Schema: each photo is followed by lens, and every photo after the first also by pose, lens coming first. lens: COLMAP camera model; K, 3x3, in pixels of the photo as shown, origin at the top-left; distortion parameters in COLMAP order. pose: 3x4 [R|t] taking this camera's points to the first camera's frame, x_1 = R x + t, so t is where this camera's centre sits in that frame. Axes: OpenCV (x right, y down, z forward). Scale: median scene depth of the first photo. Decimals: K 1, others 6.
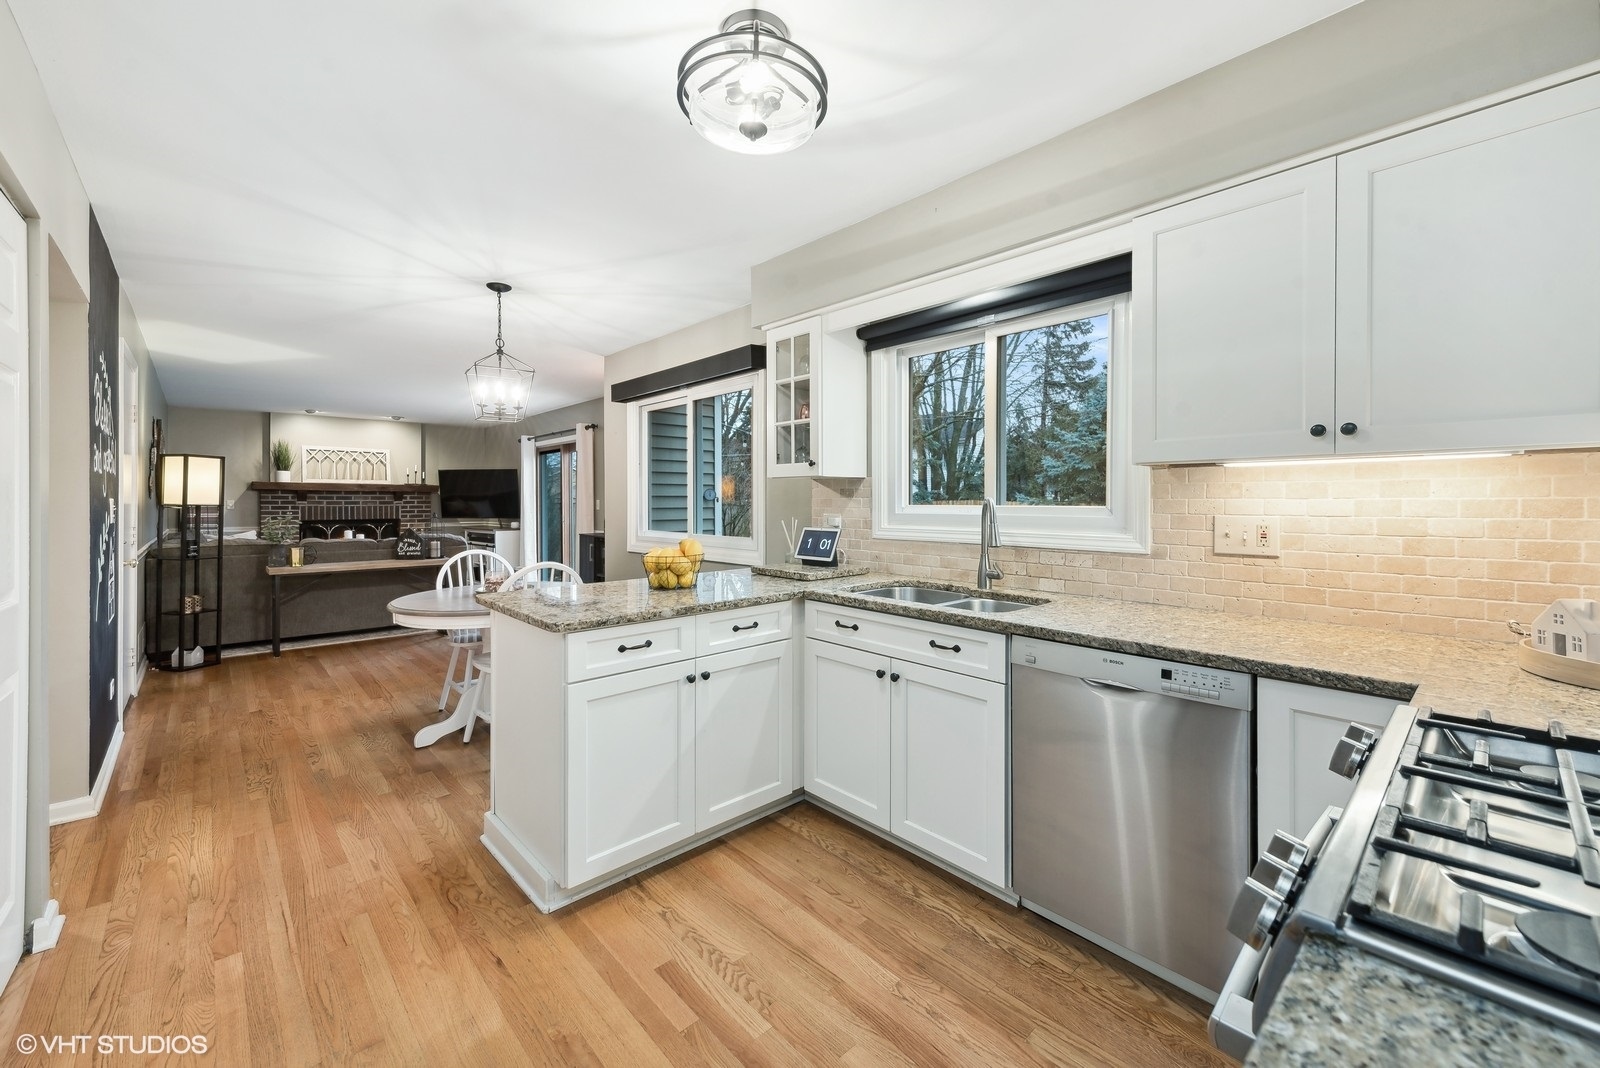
lens RADIAL K [[631.2, 0, 804.8], [0, 631.2, 502.6], [0, 0, 1]] dist [0.012525, -0.000117]
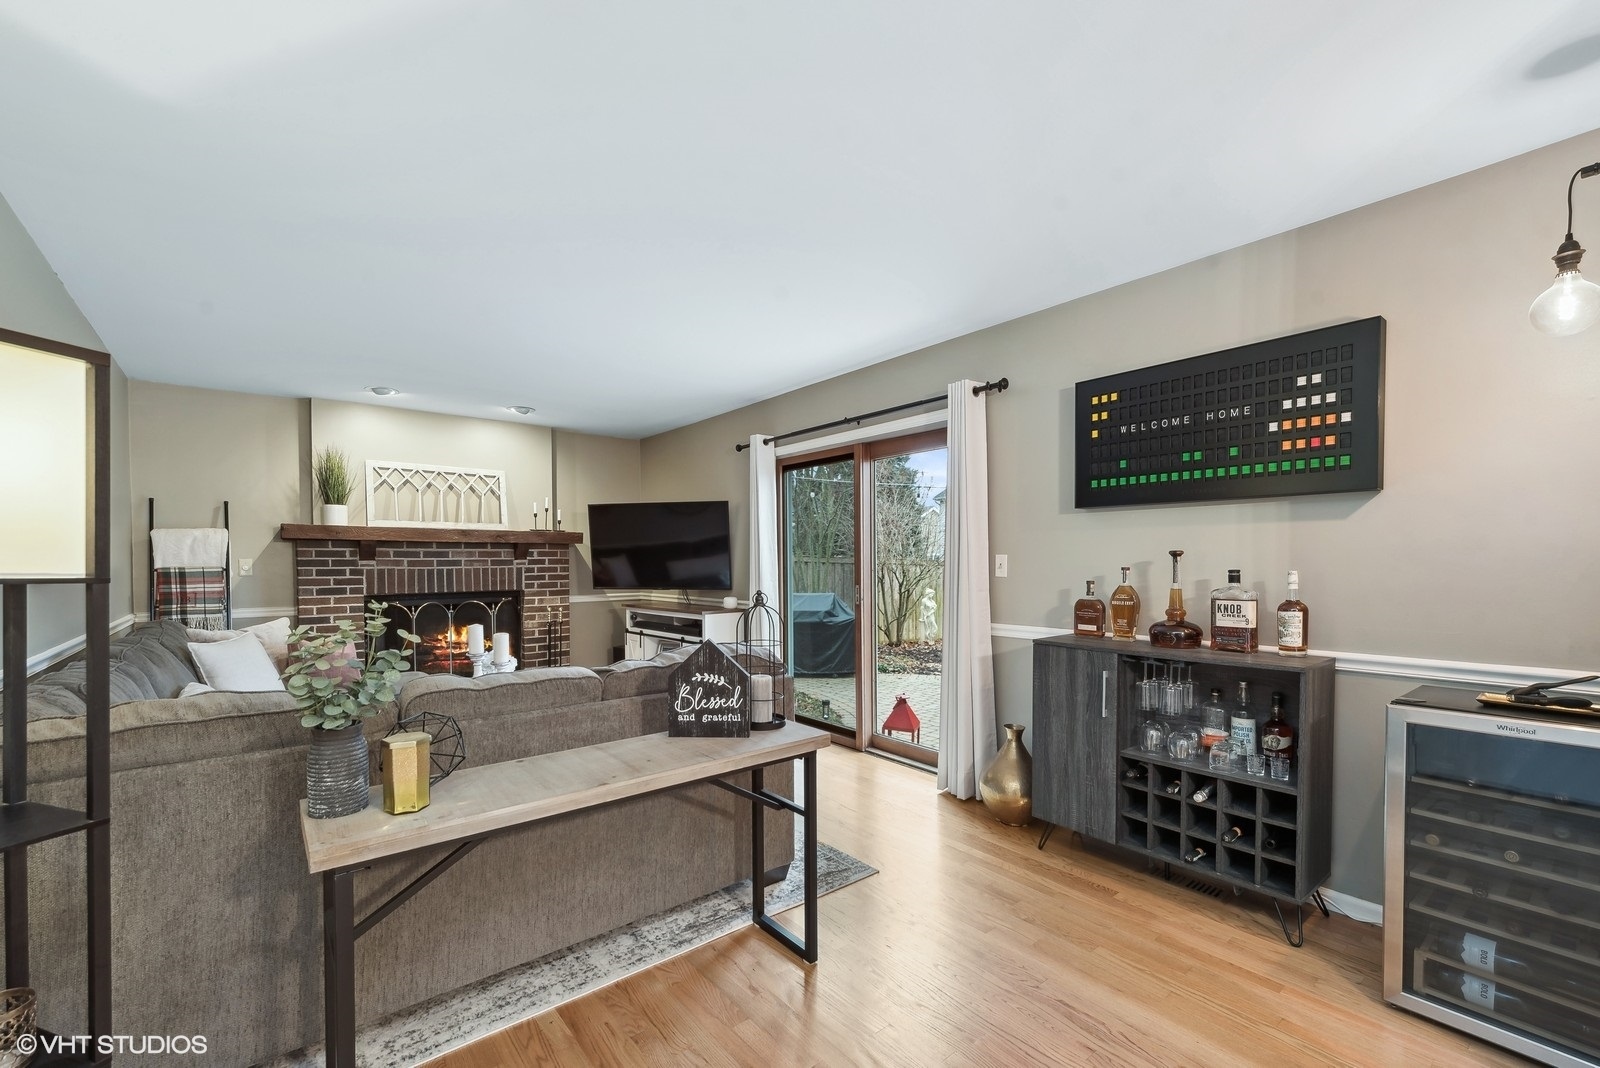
lens RADIAL K [[646.9, 0, 773.4], [0, 646.9, 574.3], [0, 0, 1]] dist [0.012573, -0.000338]
pose [[0.996298, -0.001891, -0.085951, -0.417175], [0.003727, 0.999768, 0.021203, -0.000863], [0.085891, -0.021444, 0.996074, 0.498872]]
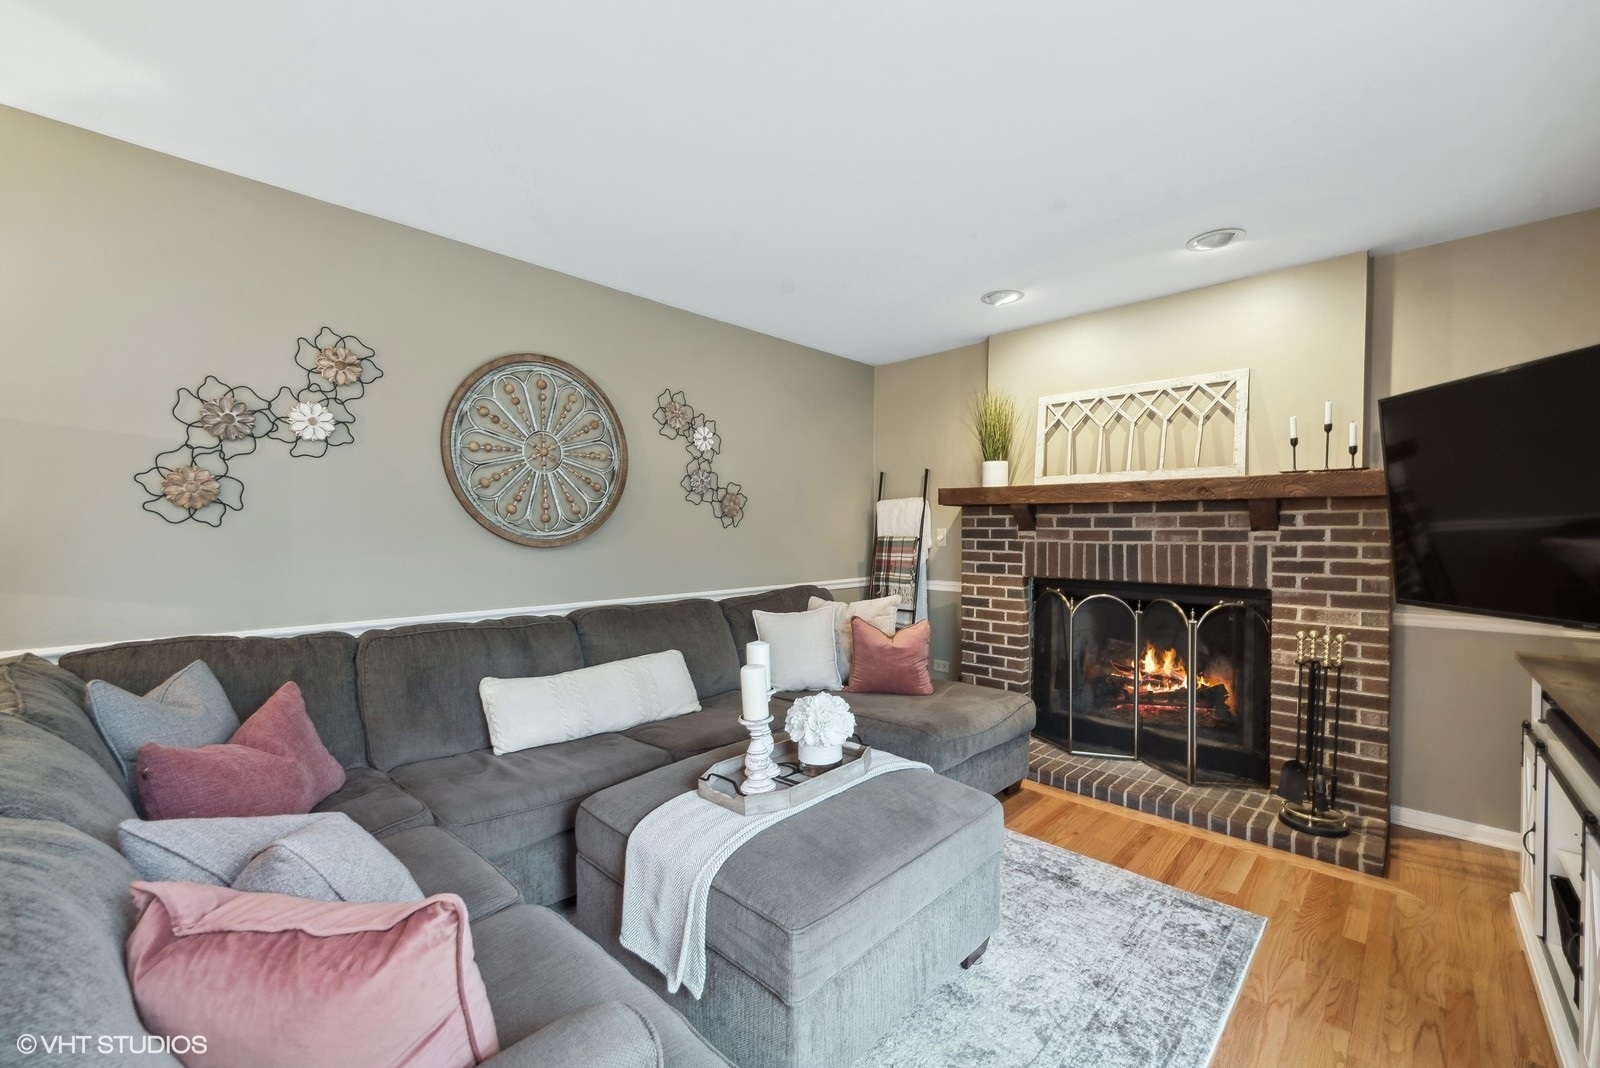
lens RADIAL K [[652.2, 0, 791.2], [0, 652.2, 534.7], [0, 0, 1]] dist [0.001370, -0.000554]
pose [[0.055725, 0.008558, -0.998409, -0.396968], [-0.002287, 0.999962, 0.008443, -0.003066], [0.998444, 0.001813, 0.055742, 0.876754]]
